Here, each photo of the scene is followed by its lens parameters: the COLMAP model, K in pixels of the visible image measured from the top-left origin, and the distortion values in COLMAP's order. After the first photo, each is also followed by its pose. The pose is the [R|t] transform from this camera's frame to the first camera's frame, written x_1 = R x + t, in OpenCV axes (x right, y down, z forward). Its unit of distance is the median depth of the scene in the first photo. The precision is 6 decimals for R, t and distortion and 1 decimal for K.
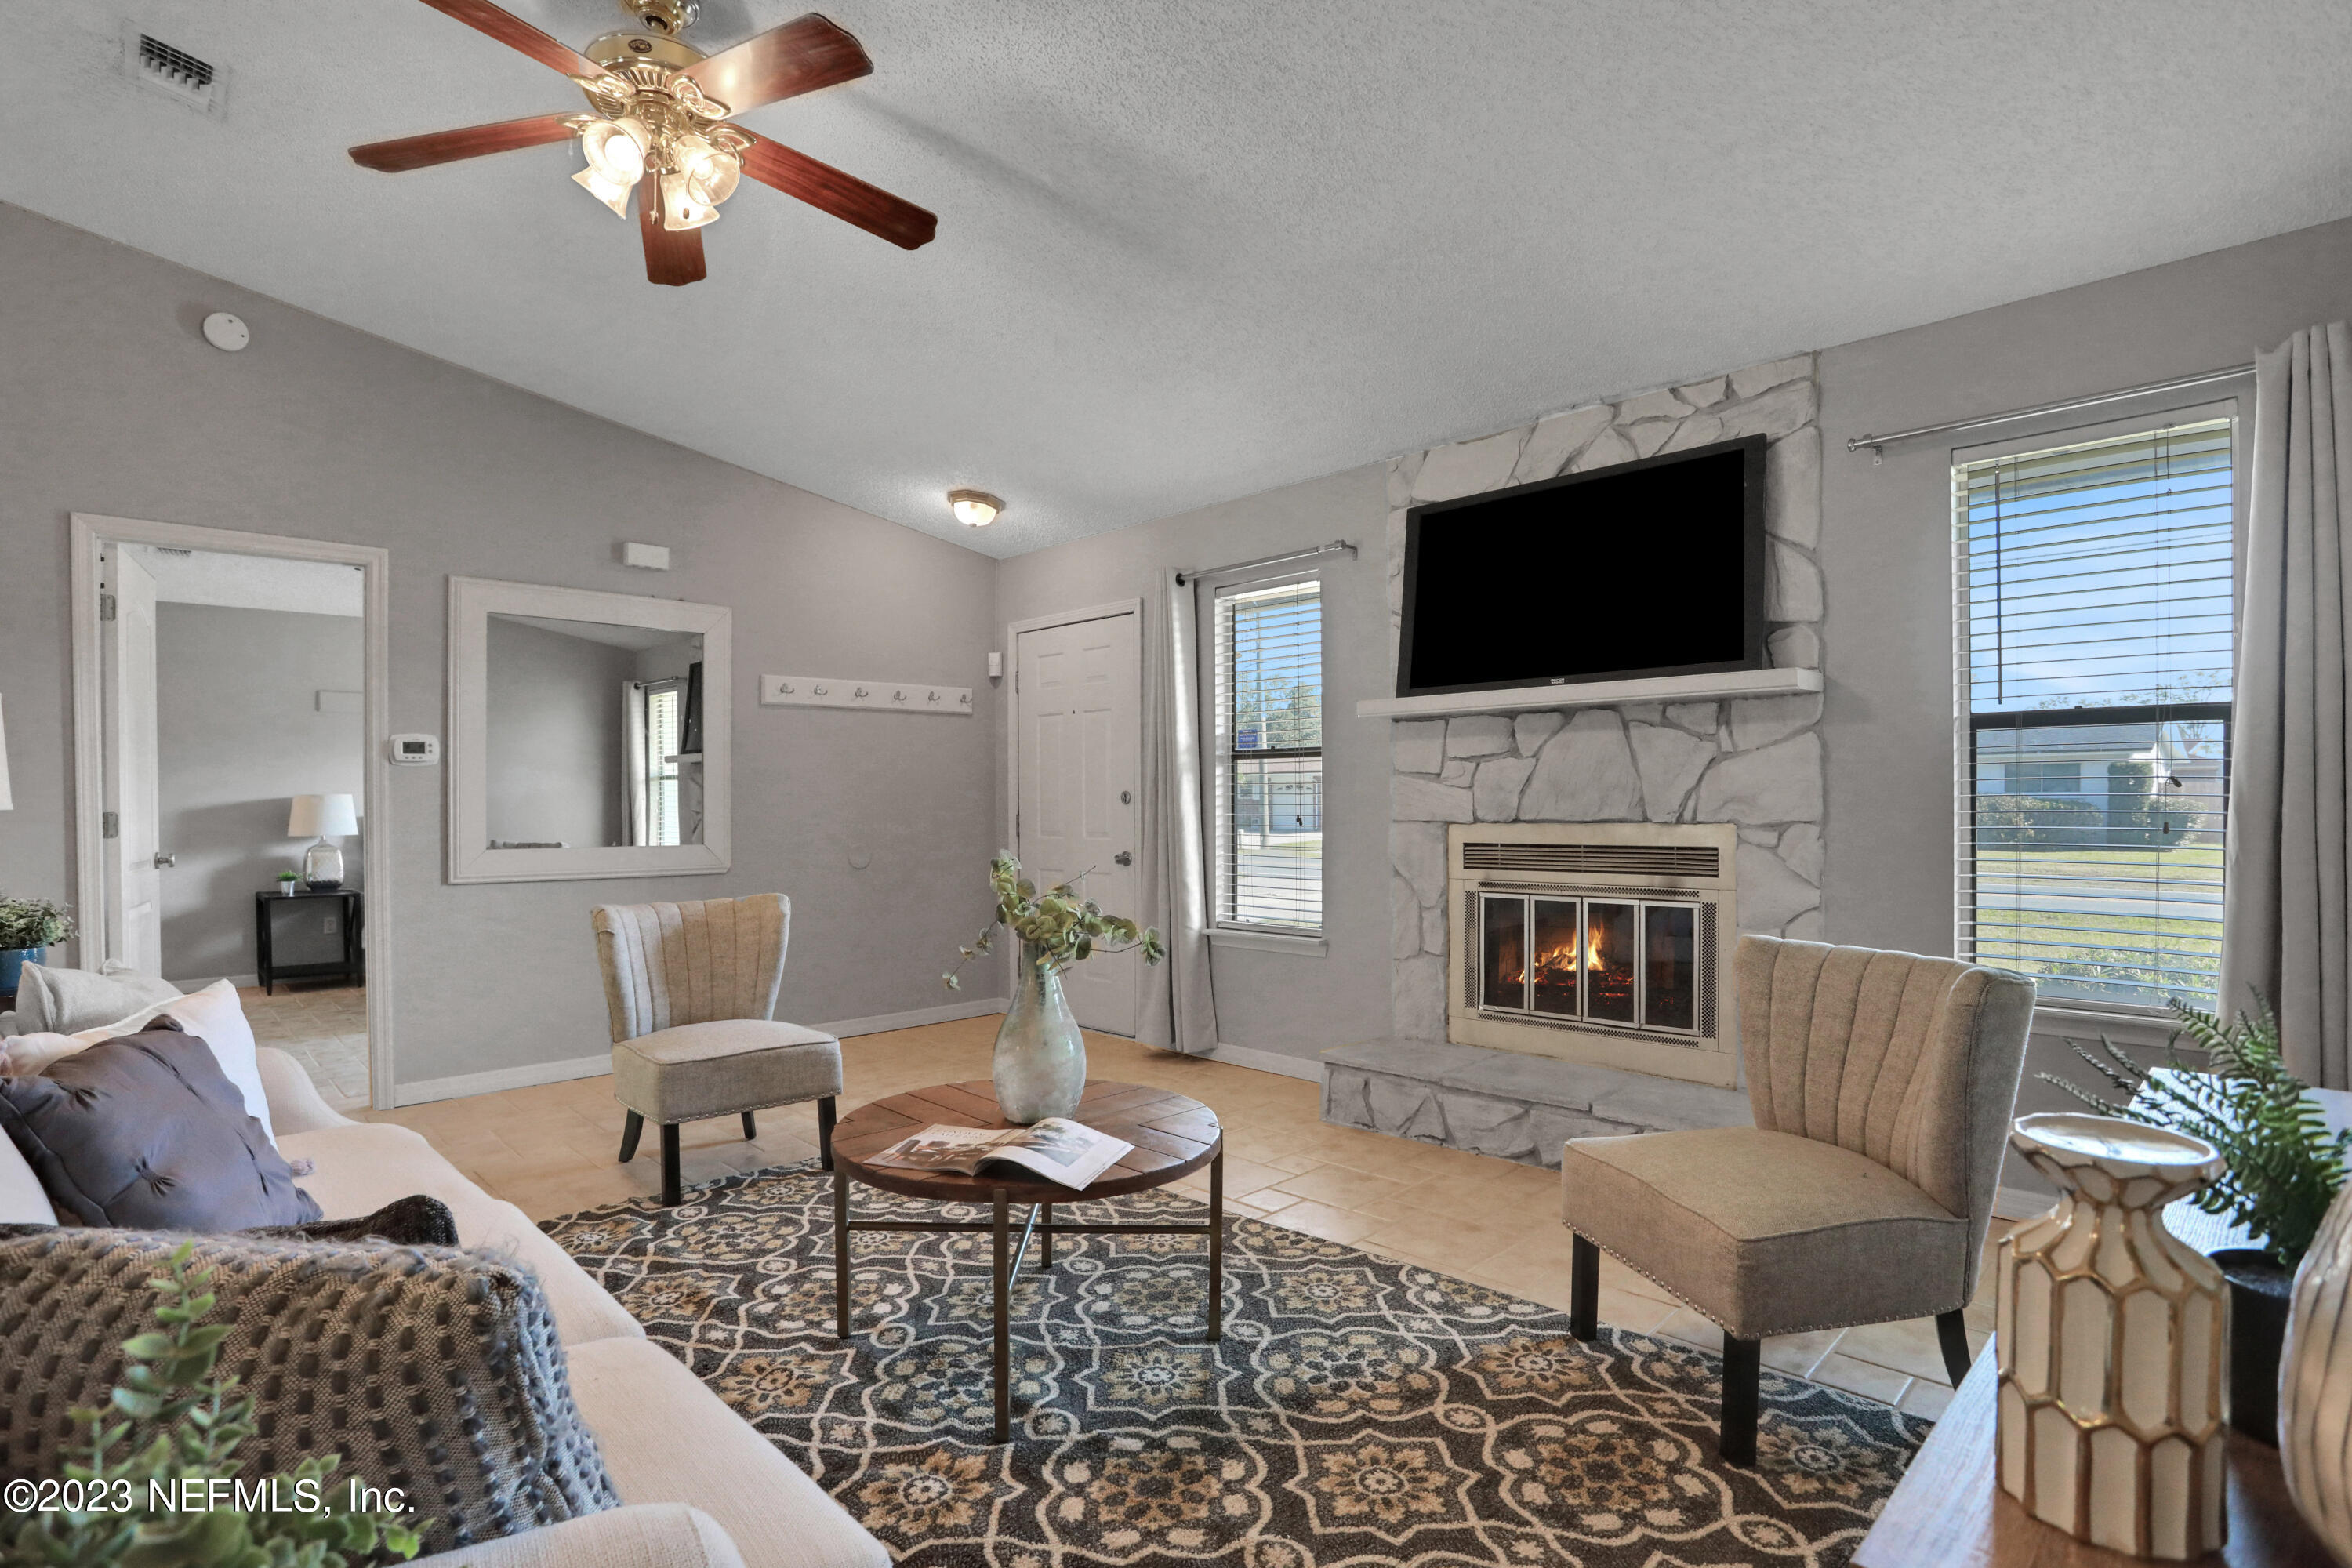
lens RADIAL K [[1150.2, 0, 1176.0], [0, 1150.2, 784.0], [0, 0, 1]] dist [-0.071717, 0.000086]
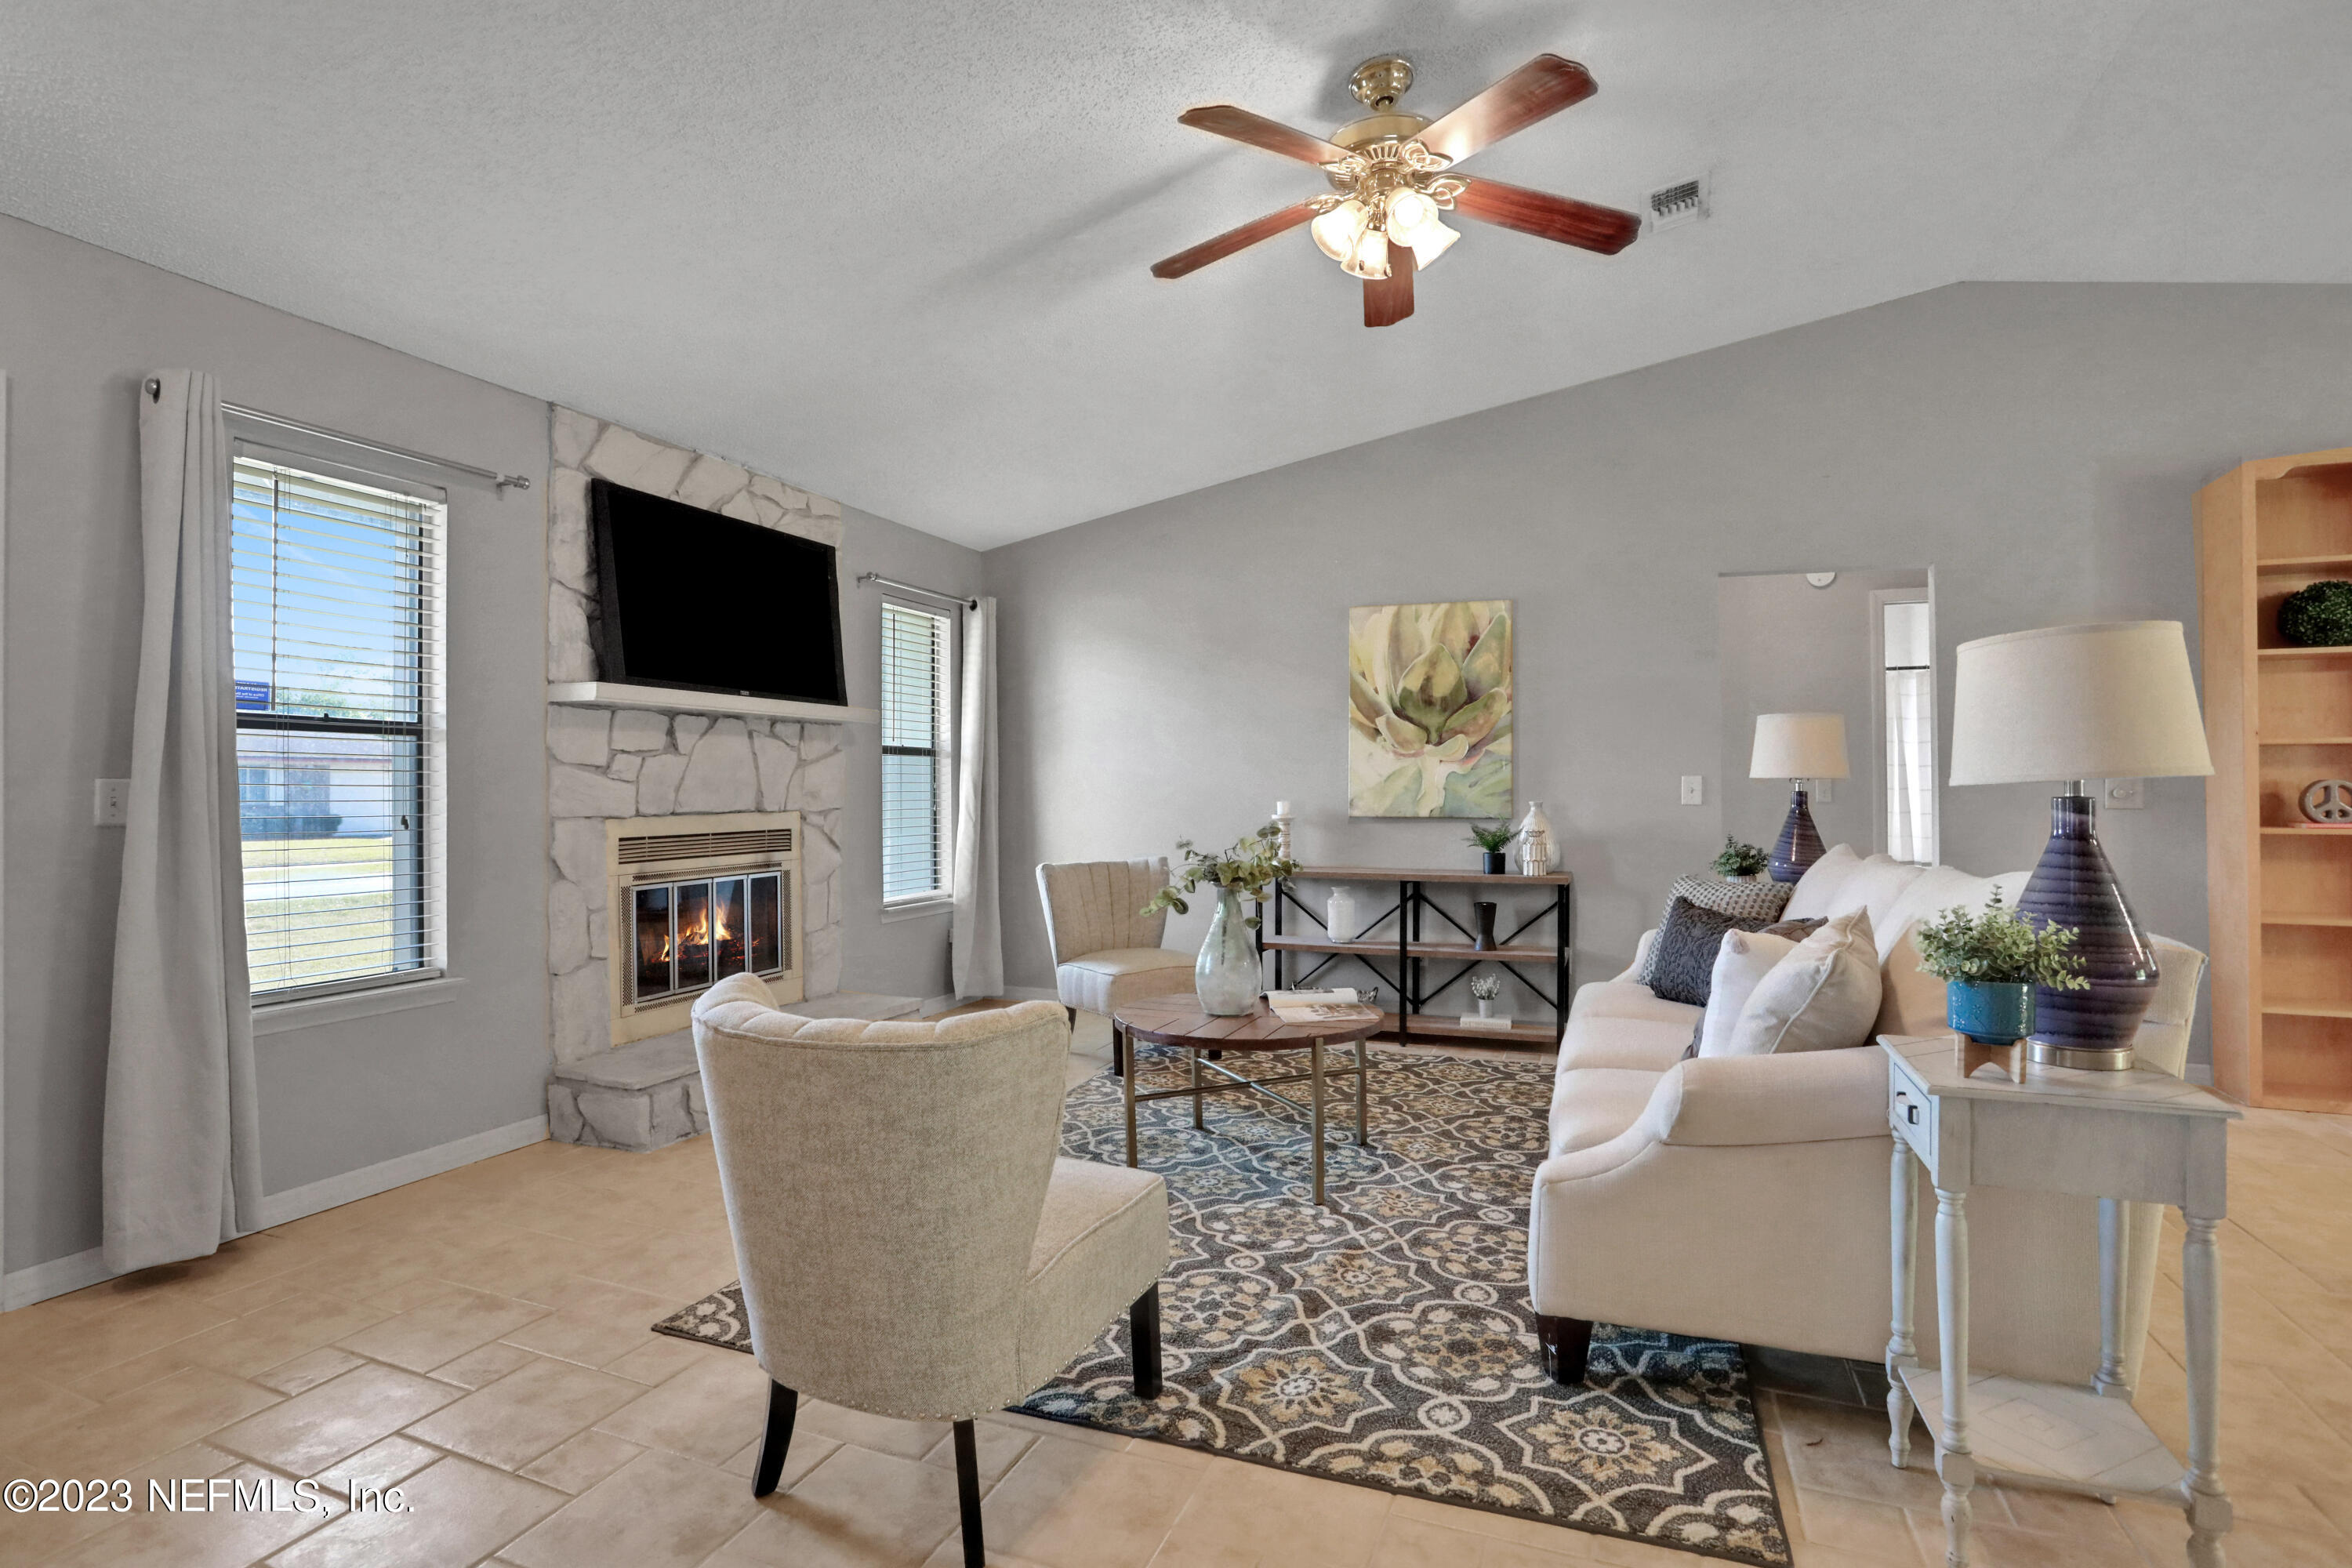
lens RADIAL K [[1182.8, 0, 1120.5], [0, 1182.8, 729.3], [0, 0, 1]] dist [-0.002709, -0.000173]
pose [[-0.367471, 0.051032, 0.928634, -0.917550], [-0.010440, 0.998204, -0.058987, 0.014632], [-0.929976, -0.031371, -0.366278, 1.048695]]
